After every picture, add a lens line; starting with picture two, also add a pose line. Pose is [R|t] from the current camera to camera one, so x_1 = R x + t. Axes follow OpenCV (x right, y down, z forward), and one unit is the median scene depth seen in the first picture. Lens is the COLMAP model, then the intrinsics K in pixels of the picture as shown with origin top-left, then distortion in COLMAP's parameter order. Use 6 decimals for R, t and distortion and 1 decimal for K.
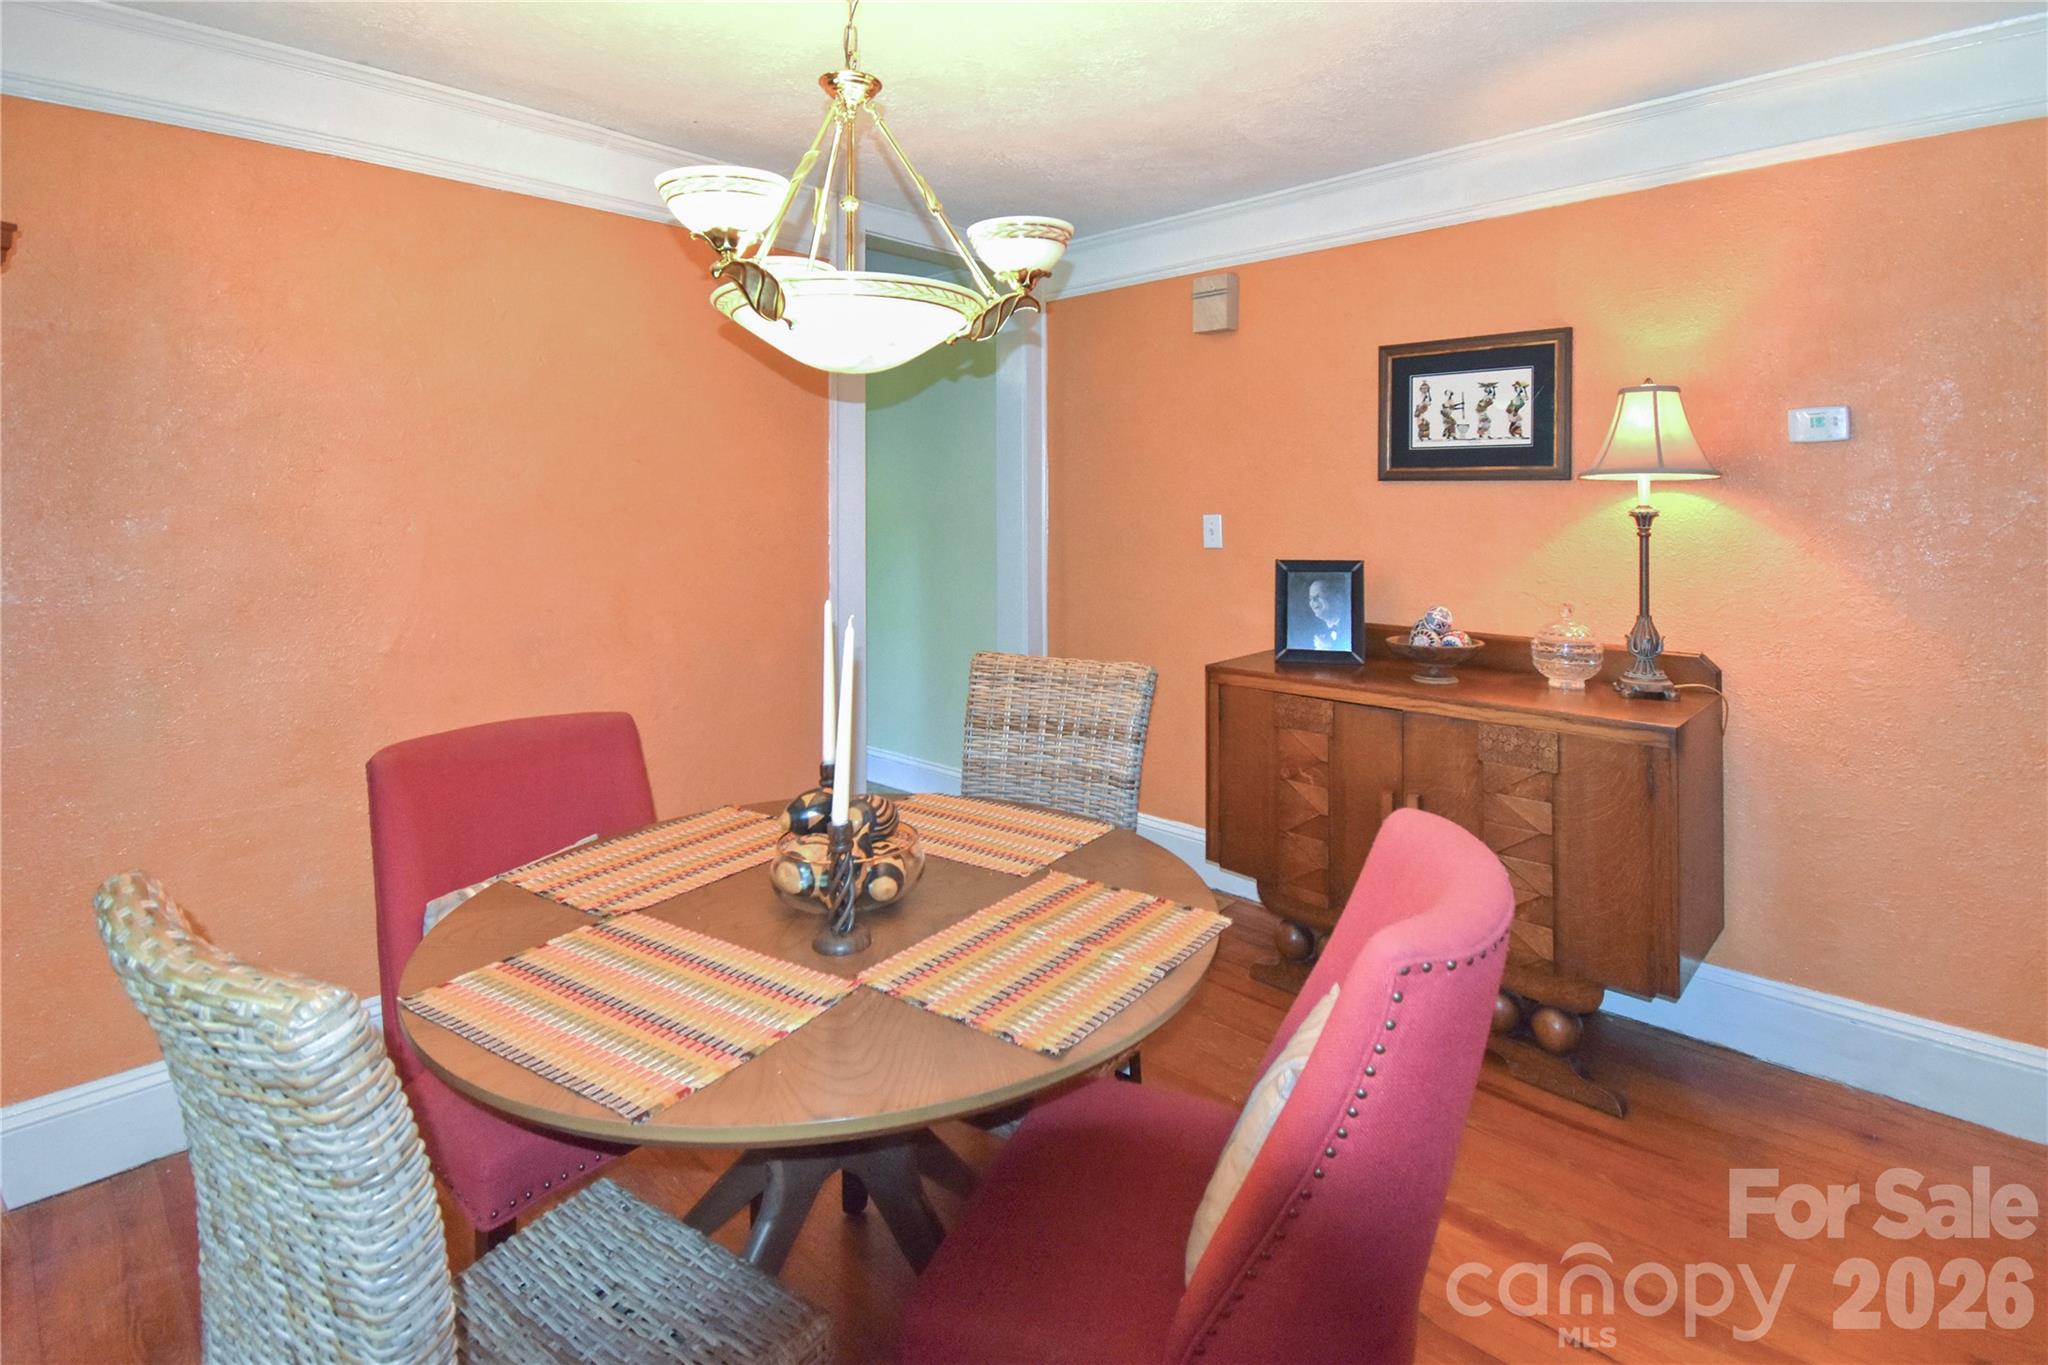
lens RADIAL K [[981.0, 0, 1069.1], [0, 981.0, 494.5], [0, 0, 1]] dist [0.013111, -0.000500]
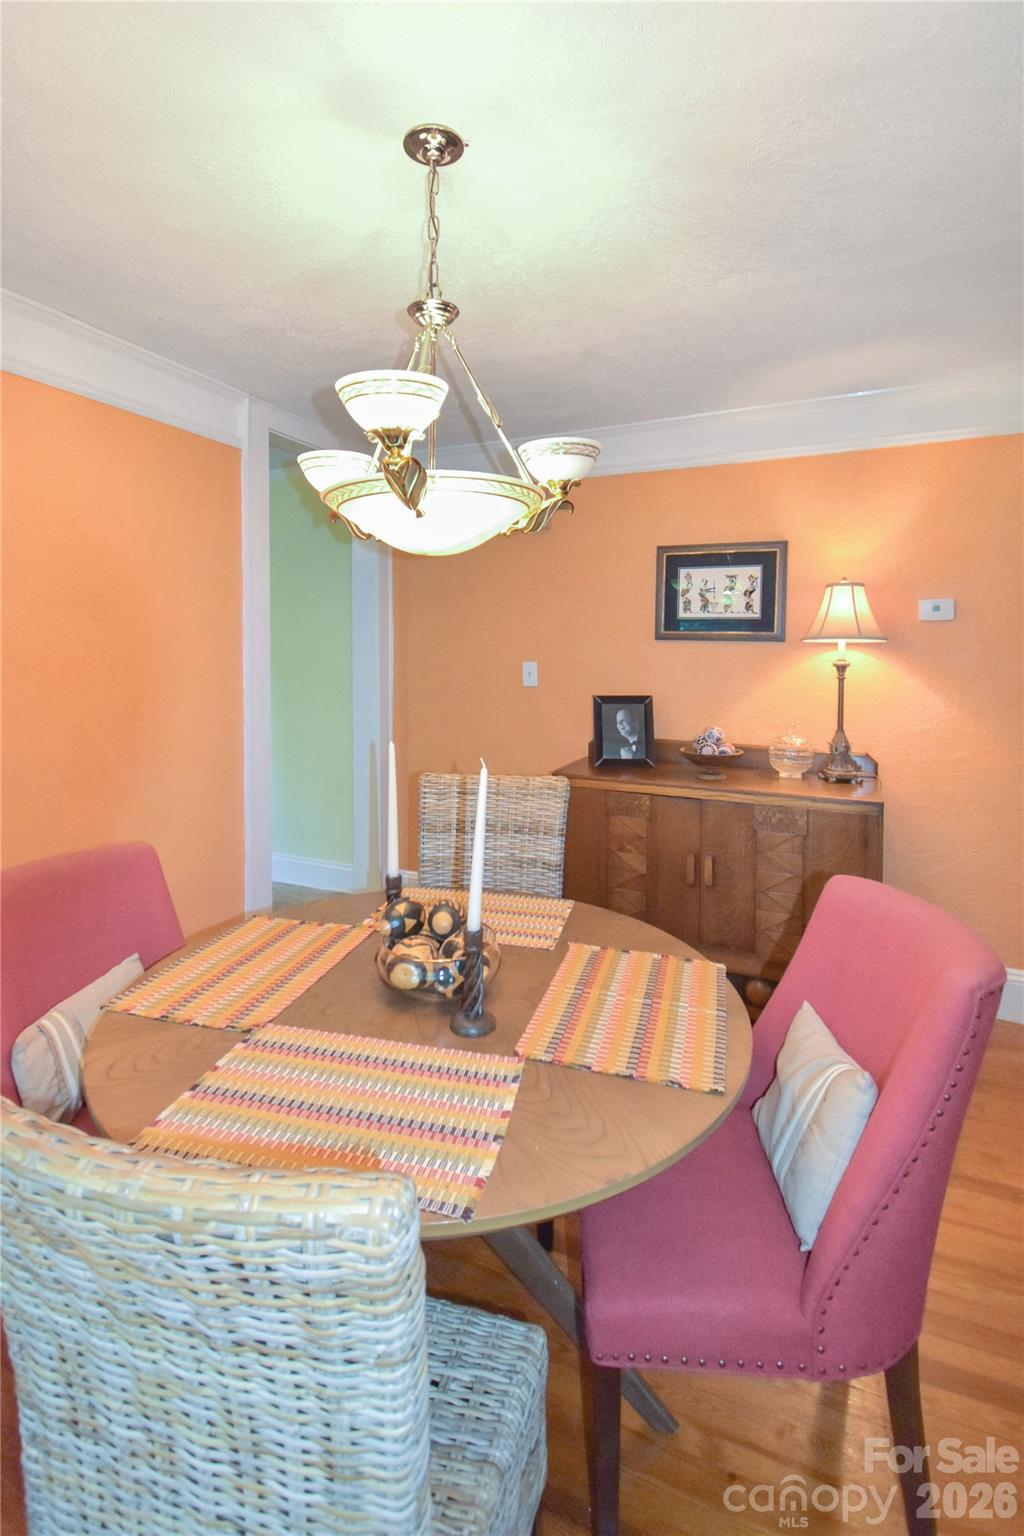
lens RADIAL K [[707.1, 0, 541.9], [0, 707.1, 668.2], [0, 0, 1]] dist [0.009836, -0.001002]
pose [[0.956262, -0.000781, 0.292512, -0.193460], [-0.010144, 0.999306, 0.035831, -0.010127], [-0.292337, -0.037232, 0.955590, 0.069864]]
